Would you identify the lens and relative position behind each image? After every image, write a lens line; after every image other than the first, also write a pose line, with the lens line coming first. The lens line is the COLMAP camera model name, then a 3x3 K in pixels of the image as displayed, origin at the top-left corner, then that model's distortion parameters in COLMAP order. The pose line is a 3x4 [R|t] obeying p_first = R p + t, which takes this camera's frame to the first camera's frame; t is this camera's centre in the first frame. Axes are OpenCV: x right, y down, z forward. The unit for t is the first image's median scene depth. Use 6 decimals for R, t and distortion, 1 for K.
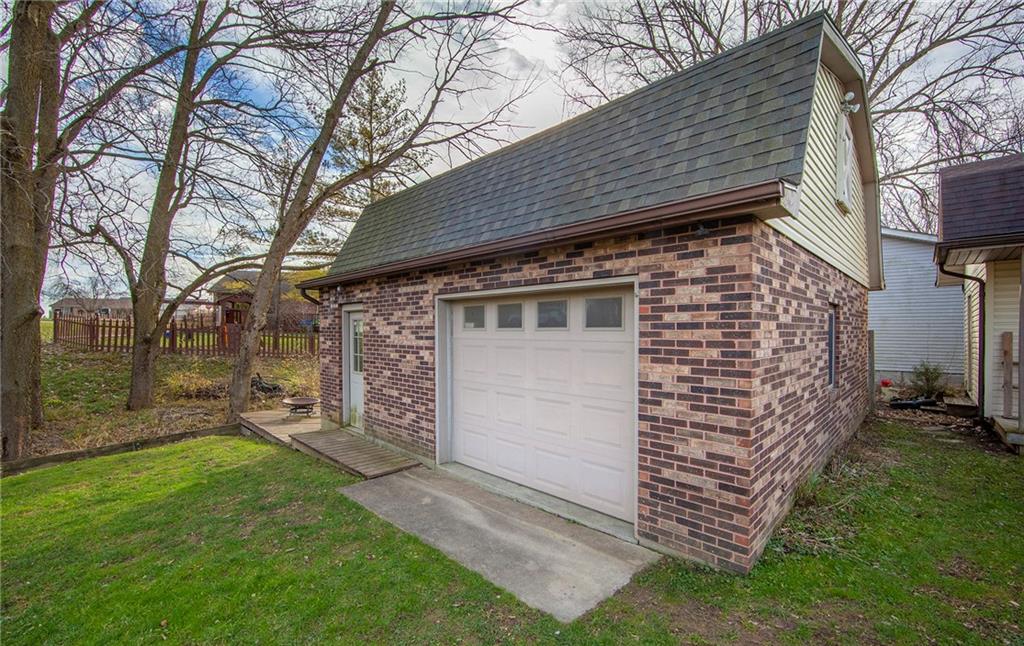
lens RADIAL K [[426.3, 0, 512.0], [0, 426.3, 323.0], [0, 0, 1]] dist [-0.004303, -0.000145]
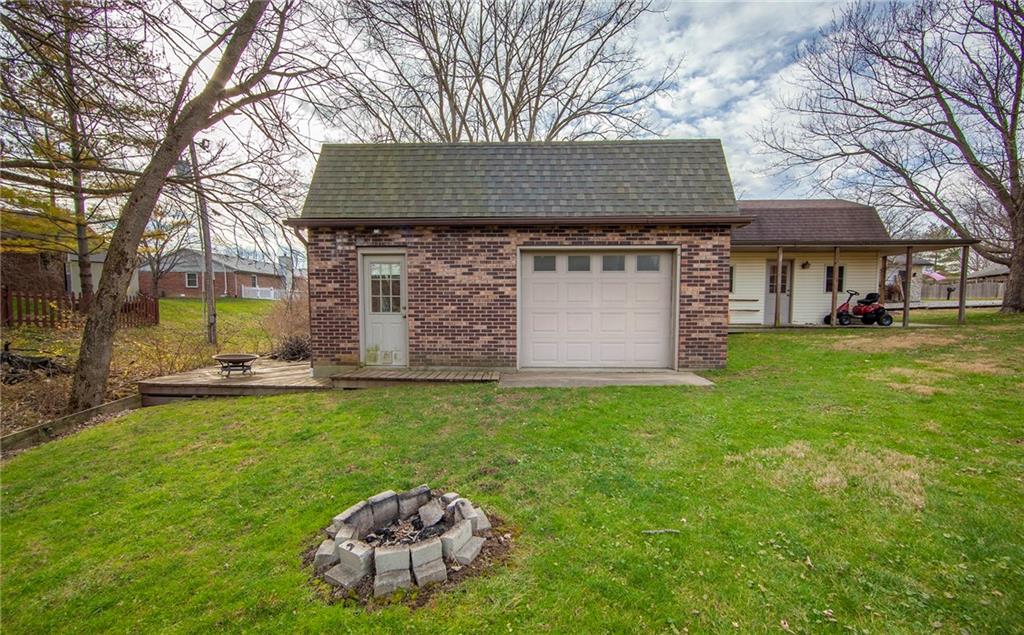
lens RADIAL K [[421.6, 0, 515.6], [0, 421.6, 311.3], [0, 0, 1]] dist [-0.002122, 0.000025]
pose [[0.730178, -0.019865, 0.682968, -1.391099], [-0.010348, 0.999141, 0.040124, 0.112066], [-0.683179, -0.036365, 0.729345, 0.021254]]
